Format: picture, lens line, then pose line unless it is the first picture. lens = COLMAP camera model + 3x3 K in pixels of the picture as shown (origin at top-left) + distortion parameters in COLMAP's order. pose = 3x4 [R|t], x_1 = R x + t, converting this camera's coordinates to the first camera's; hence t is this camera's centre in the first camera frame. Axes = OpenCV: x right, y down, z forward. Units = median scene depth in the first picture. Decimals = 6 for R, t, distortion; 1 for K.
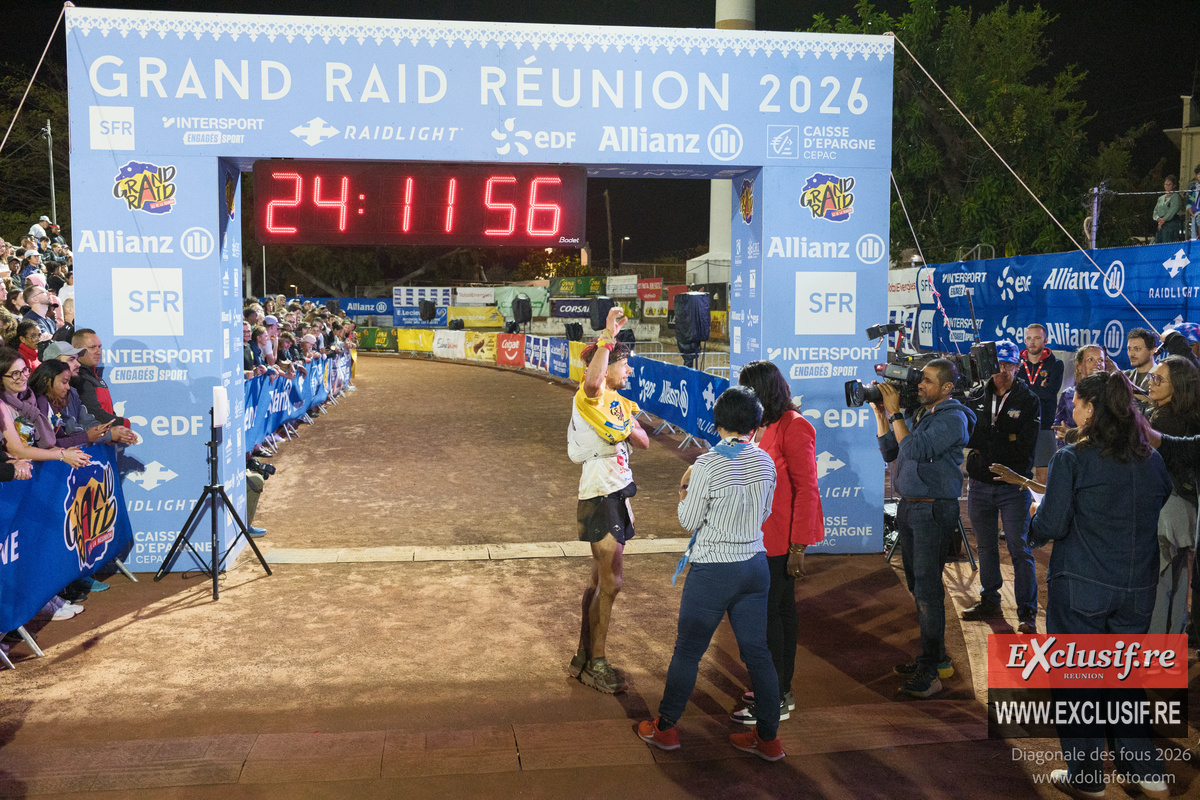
lens RADIAL K [[1159.6, 0, 583.5], [0, 1159.6, 400.9], [0, 0, 1]] dist [0.001171, 0.000000]
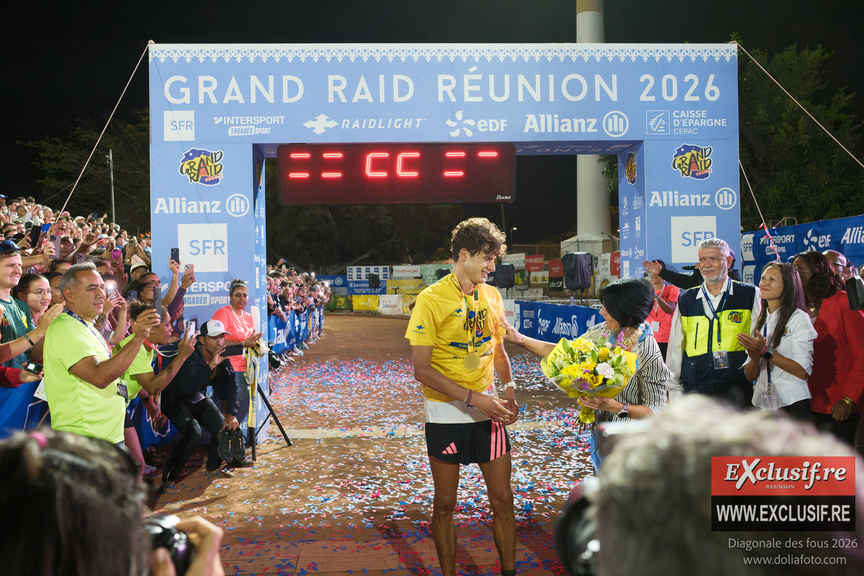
lens RADIAL K [[845.9, 0, 438.8], [0, 845.9, 284.0], [0, 0, 1]] dist [0.006784, 0.000000]
pose [[0.998272, -0.021805, -0.054567, -0.036605], [0.017688, 0.997040, -0.074827, 0.037615], [0.056037, 0.073733, 0.995702, 0.005719]]
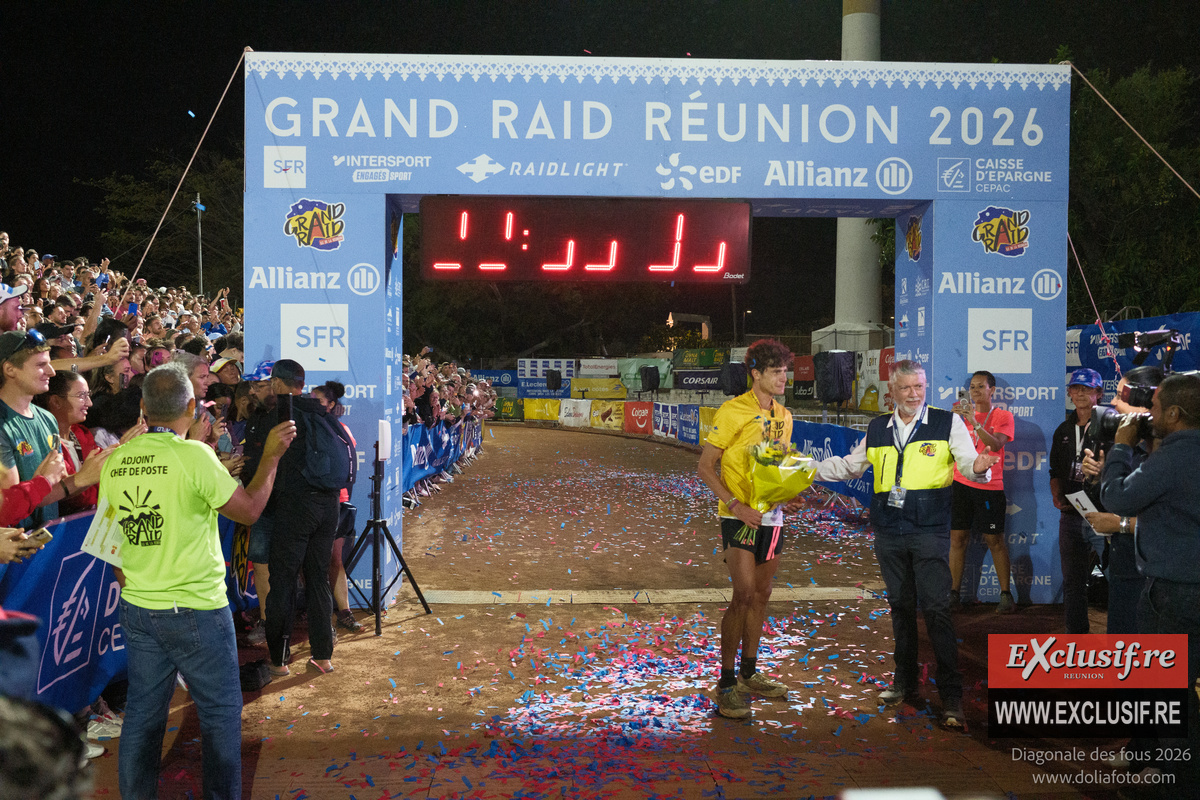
lens RADIAL K [[1159.6, 0, 613.1], [0, 1159.6, 411.5], [0, 0, 1]] dist [0.001171, 0.000000]
pose [[0.996791, 0.003916, -0.079950, -0.035234], [-0.008127, 0.998593, -0.052408, 0.028481], [0.079633, 0.052890, 0.995420, 0.020821]]
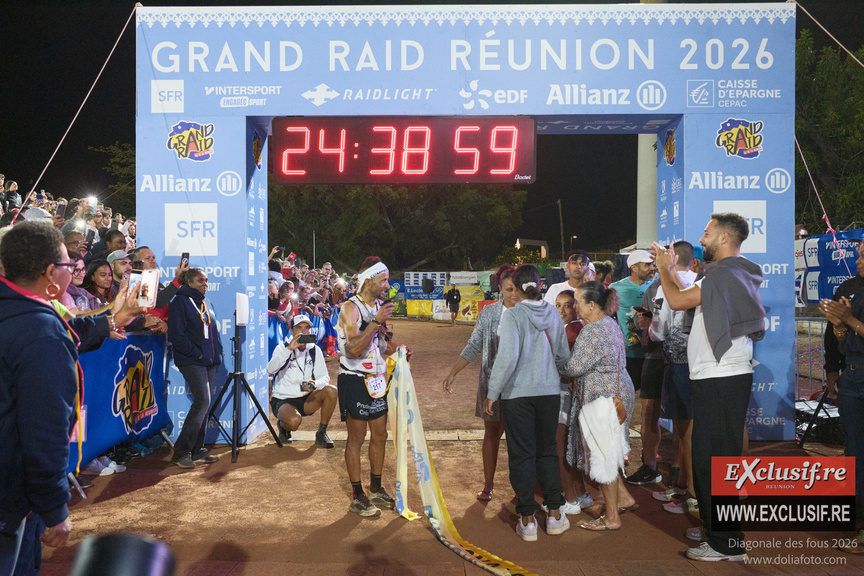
lens RADIAL K [[845.9, 0, 433.4], [0, 845.9, 296.7], [0, 0, 1]] dist [0.006784, 0.000000]
pose [[0.991759, -0.005229, -0.128014, 0.008231], [-0.003502, 0.997687, -0.067886, 0.049112], [0.128072, 0.067775, 0.989446, 0.110140]]
